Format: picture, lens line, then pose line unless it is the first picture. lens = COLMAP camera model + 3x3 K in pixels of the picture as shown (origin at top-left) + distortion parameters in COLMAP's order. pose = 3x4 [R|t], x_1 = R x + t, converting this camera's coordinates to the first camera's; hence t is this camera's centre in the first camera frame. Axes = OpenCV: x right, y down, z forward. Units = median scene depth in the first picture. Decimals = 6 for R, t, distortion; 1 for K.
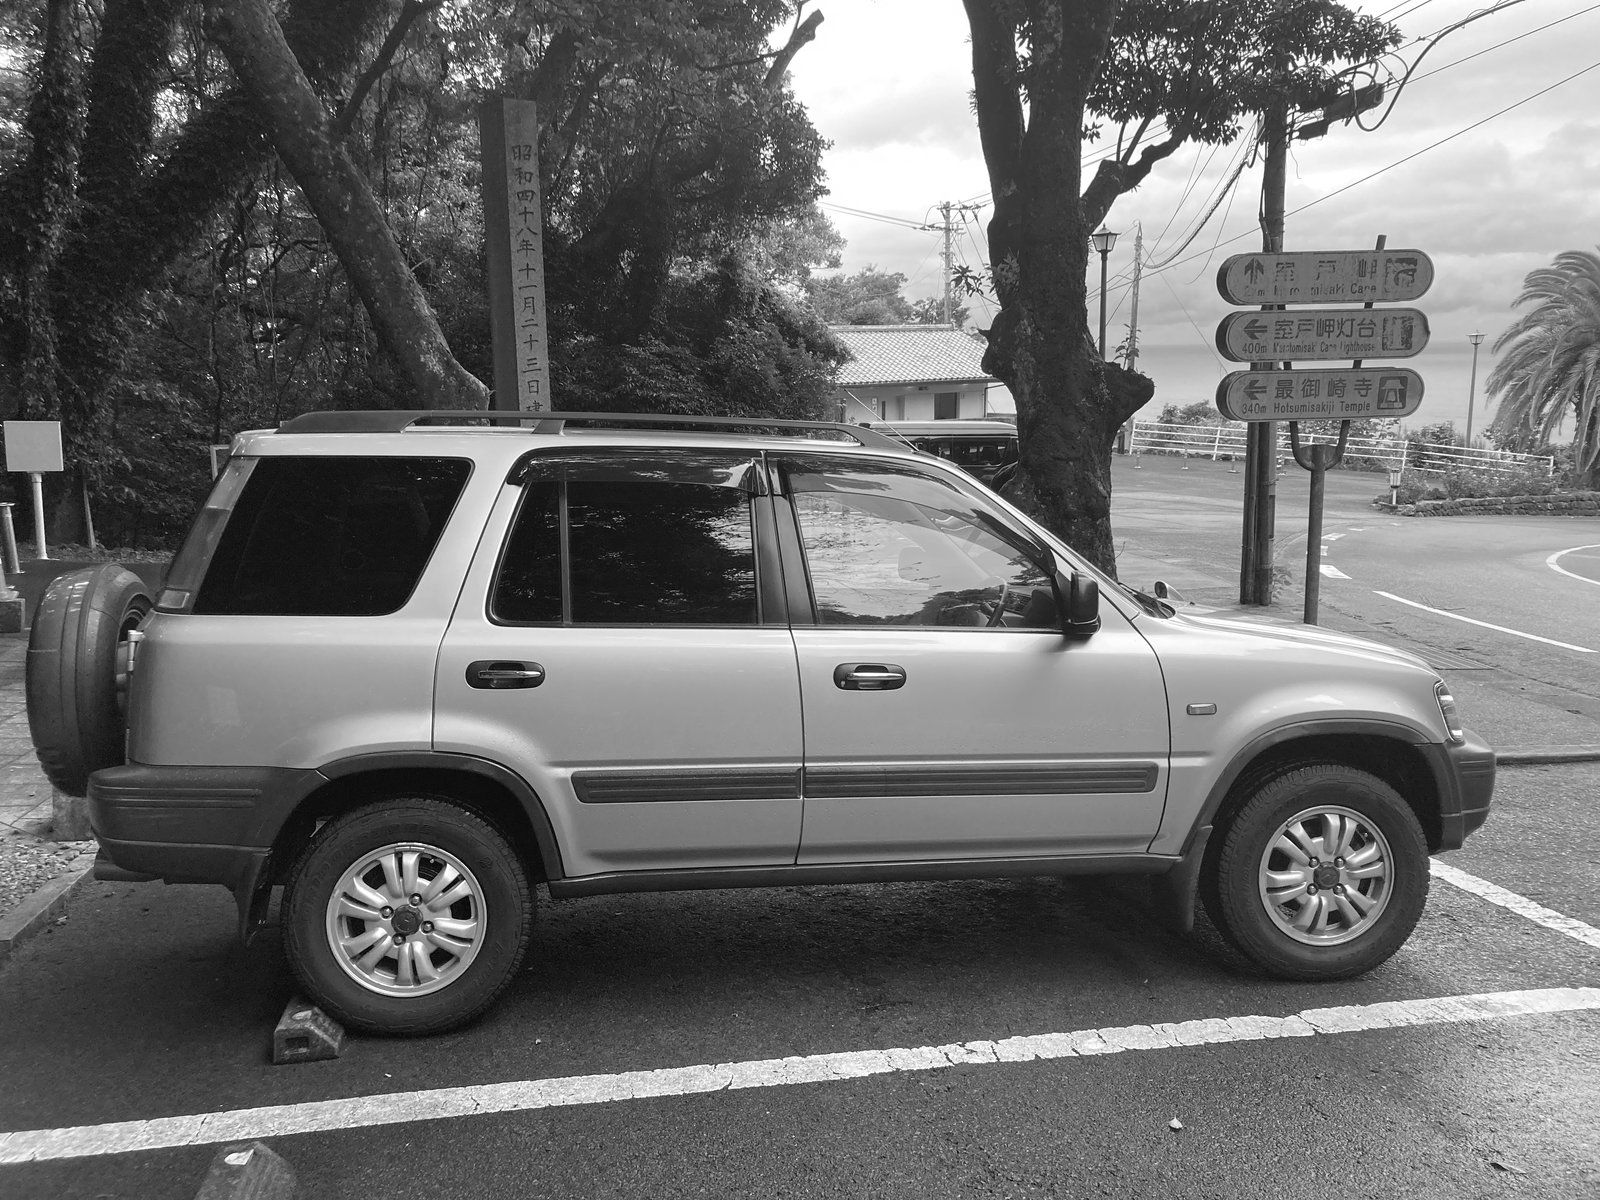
lens RADIAL K [[1315.4, 0, 811.6], [0, 1315.4, 589.5], [0, 0, 1]] dist [0.031882, -0.042210]
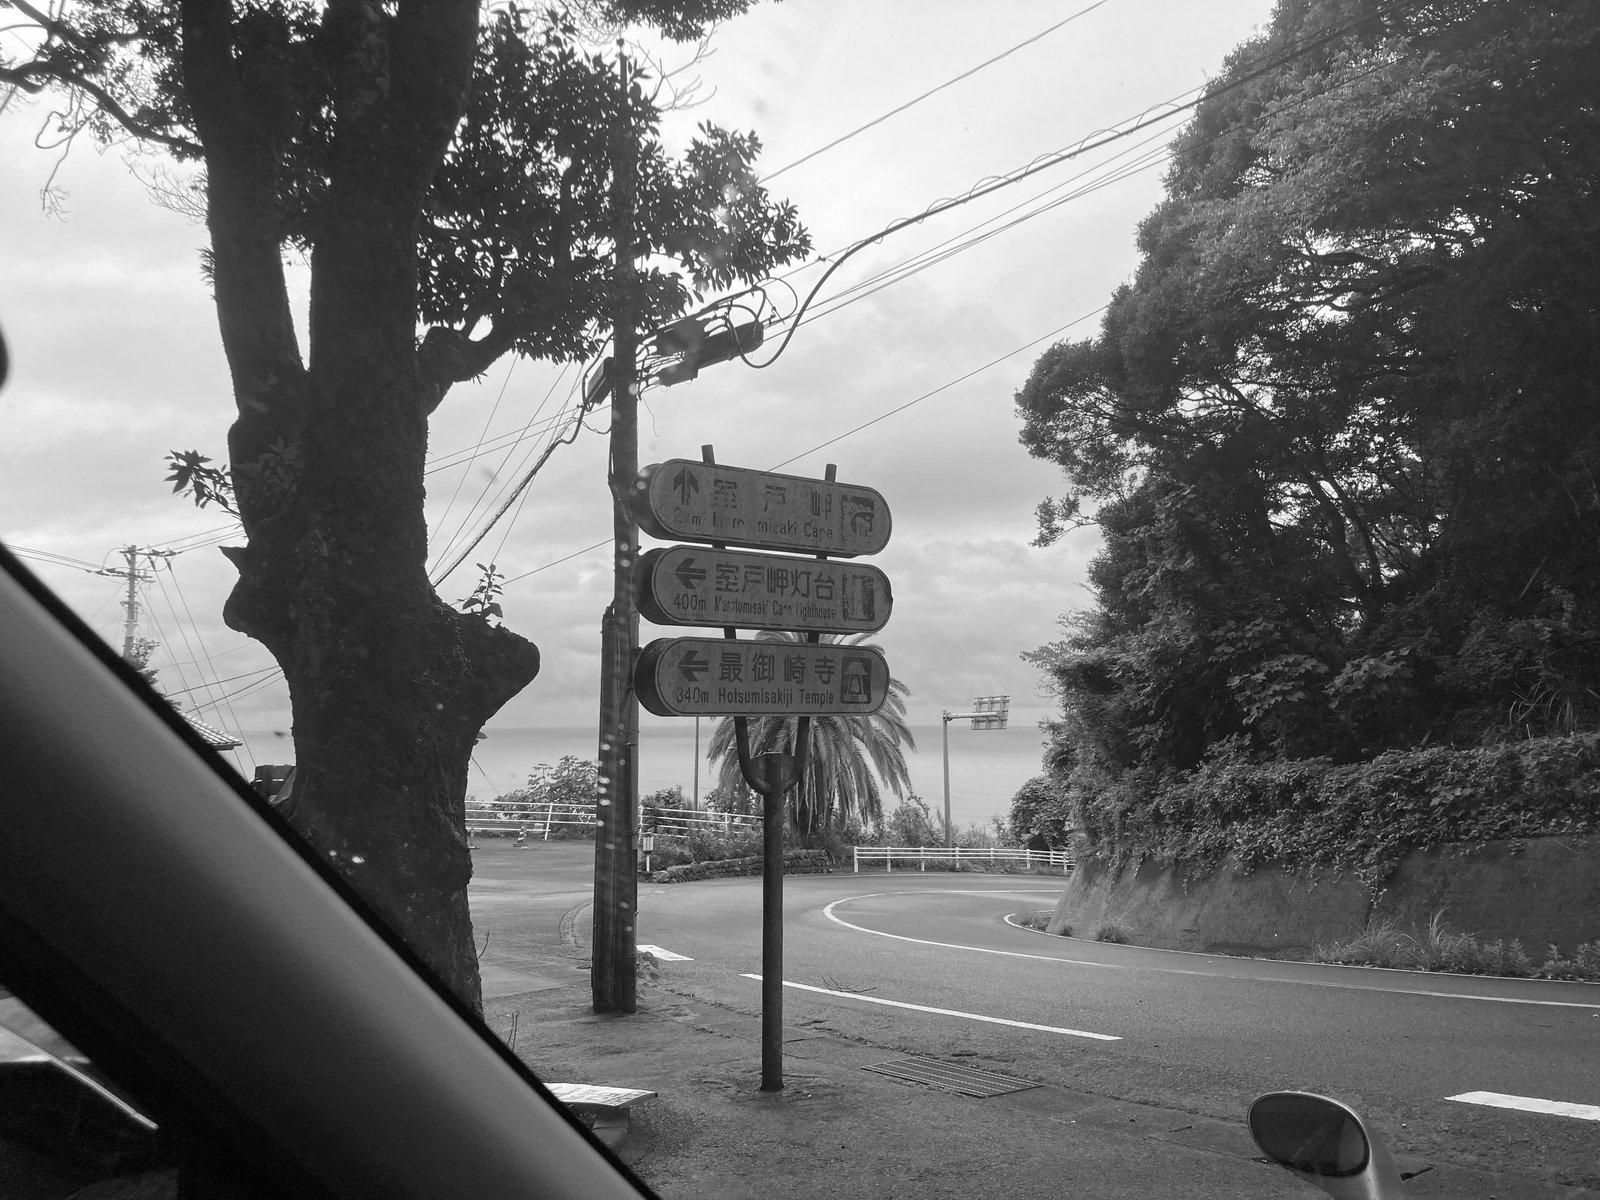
lens RADIAL K [[1315.4, 0, 823.7], [0, 1315.4, 573.4], [0, 0, 1]] dist [0.031882, -0.042210]
pose [[0.833107, 0.070673, 0.548577, 0.034667], [0.094020, 0.959275, -0.266369, -0.017956], [-0.545062, 0.273491, 0.792534, 0.437672]]
